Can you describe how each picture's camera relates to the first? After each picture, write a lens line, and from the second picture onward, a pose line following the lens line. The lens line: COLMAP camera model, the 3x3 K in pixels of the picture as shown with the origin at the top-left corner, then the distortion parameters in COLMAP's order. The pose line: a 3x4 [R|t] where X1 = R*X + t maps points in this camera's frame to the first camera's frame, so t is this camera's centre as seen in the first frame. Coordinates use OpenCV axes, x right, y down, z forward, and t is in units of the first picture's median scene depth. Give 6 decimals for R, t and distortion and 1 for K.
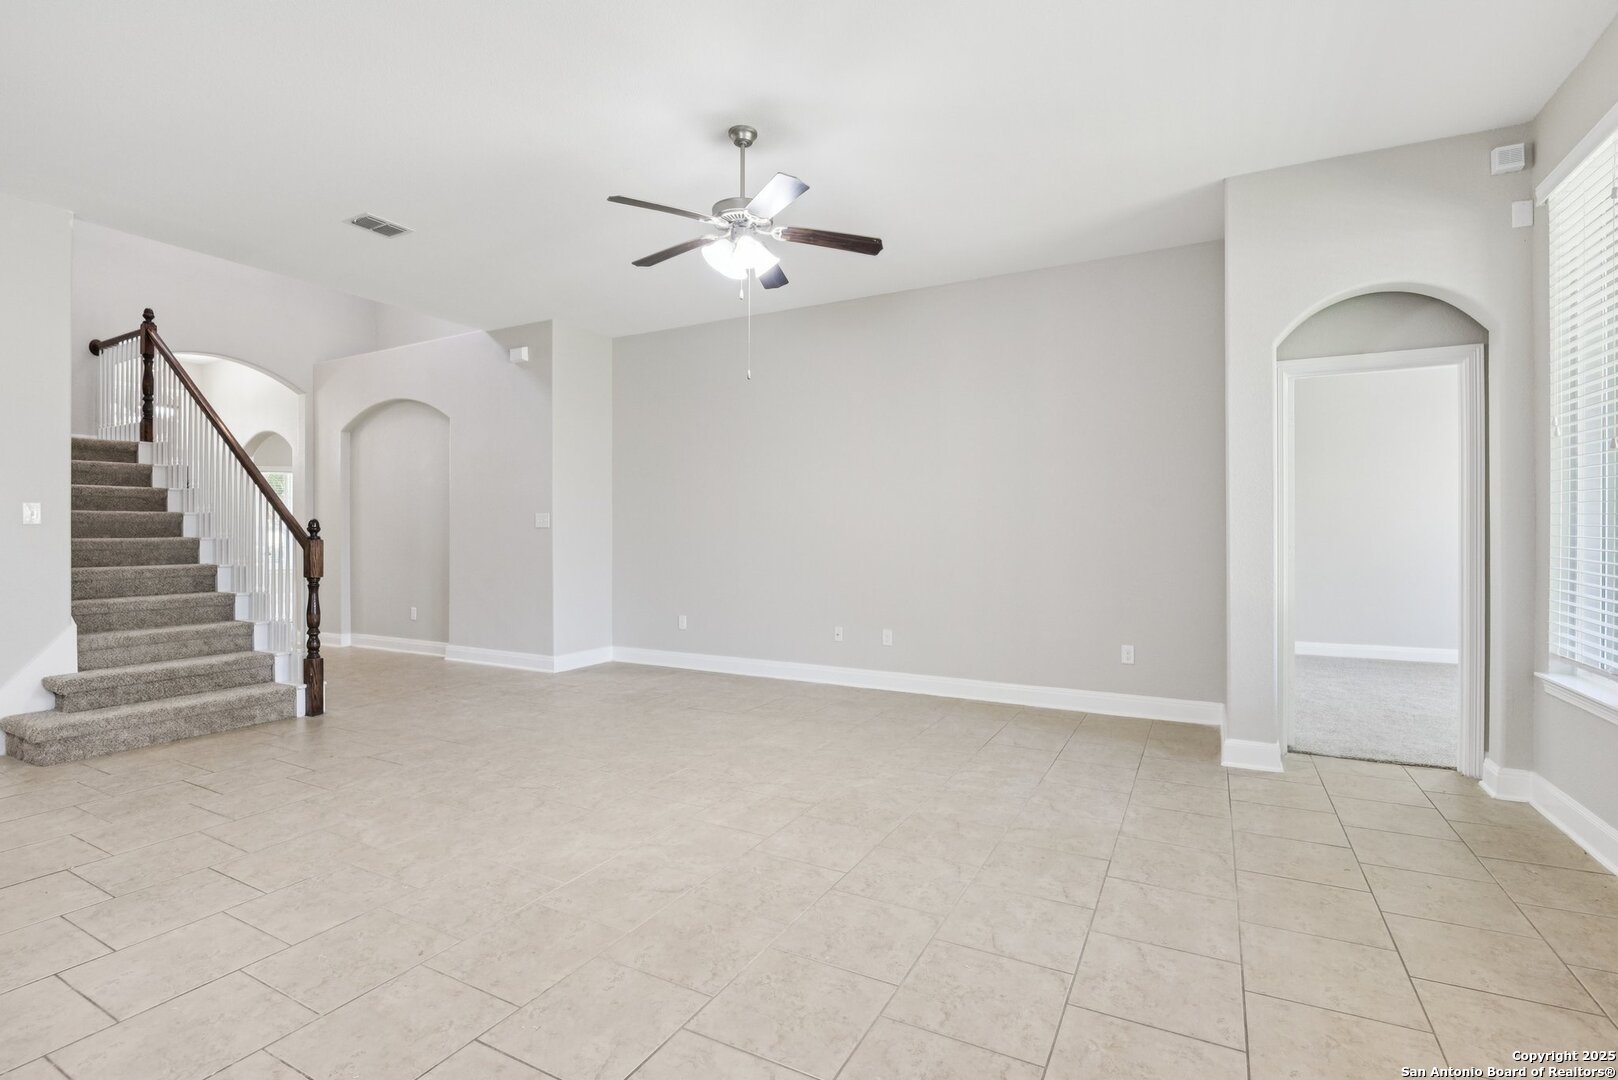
lens RADIAL K [[747.1, 0, 809.0], [0, 747.1, 540.0], [0, 0, 1]] dist [-0.000788, -0.000456]
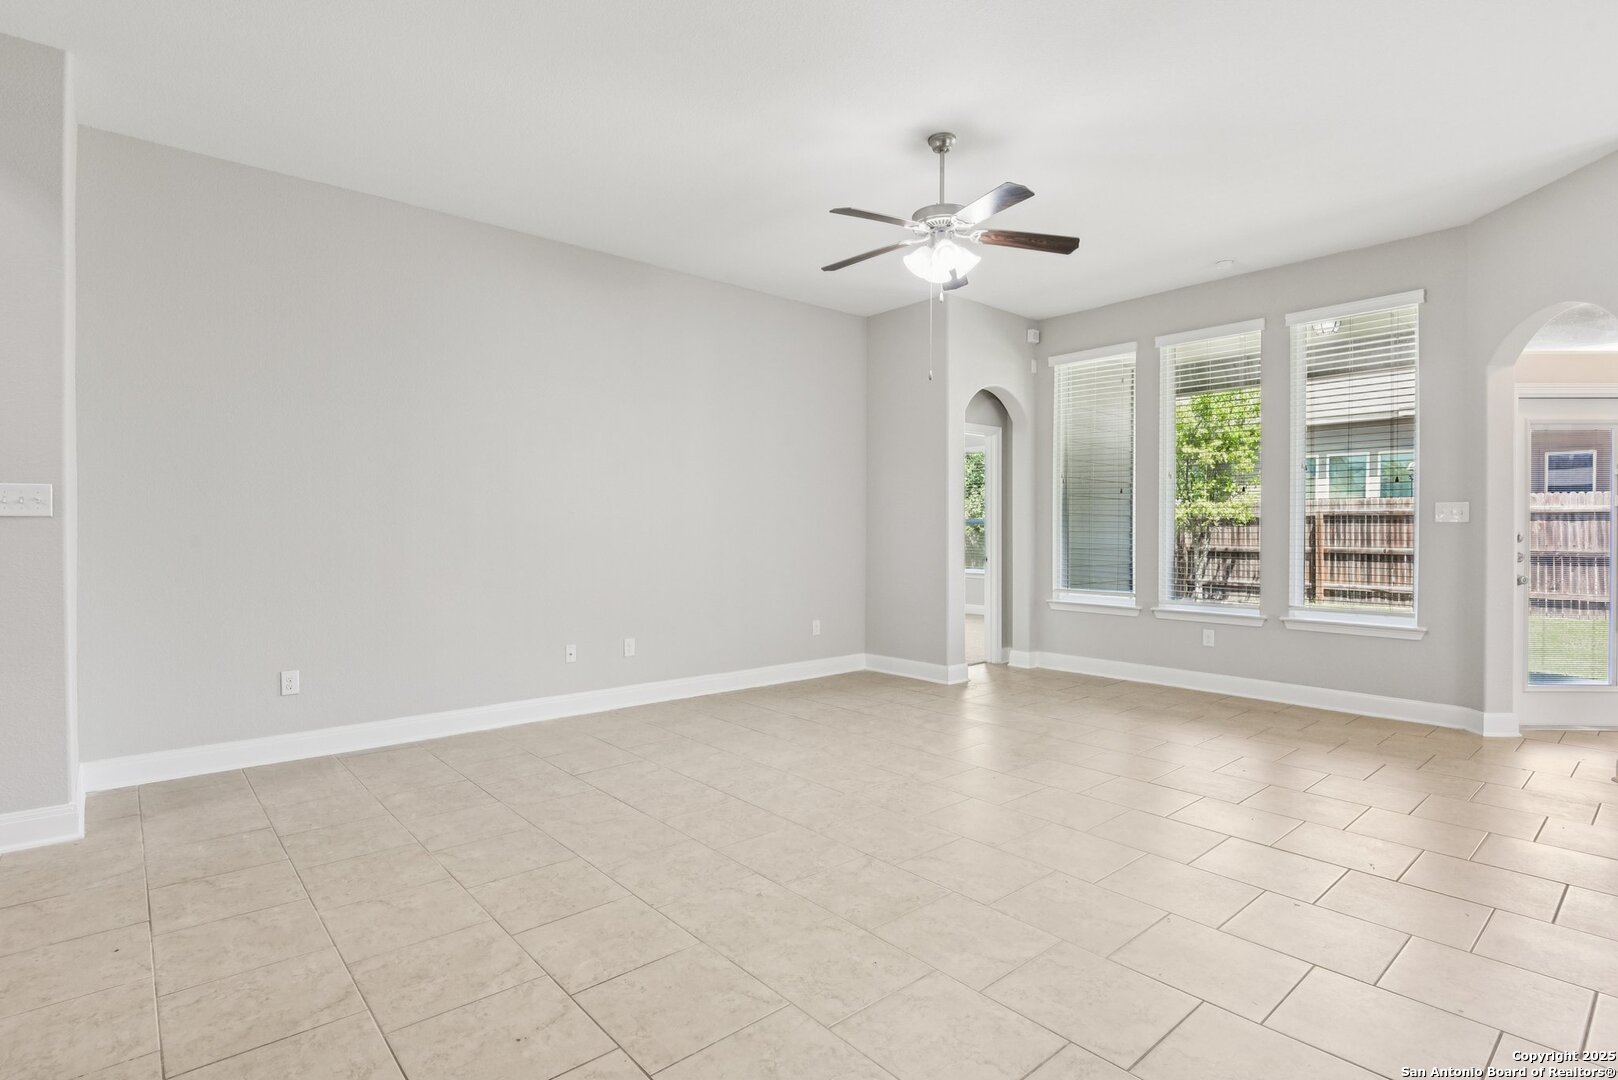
lens RADIAL K [[795.8, 0, 809.0], [0, 795.8, 540.0], [0, 0, 1]] dist [-0.025710, -0.000142]
pose [[0.352527, -0.009149, 0.935757, -0.808138], [0.010221, 0.999930, 0.005926, 0.000540], [-0.935746, 0.007475, 0.352596, 0.548435]]
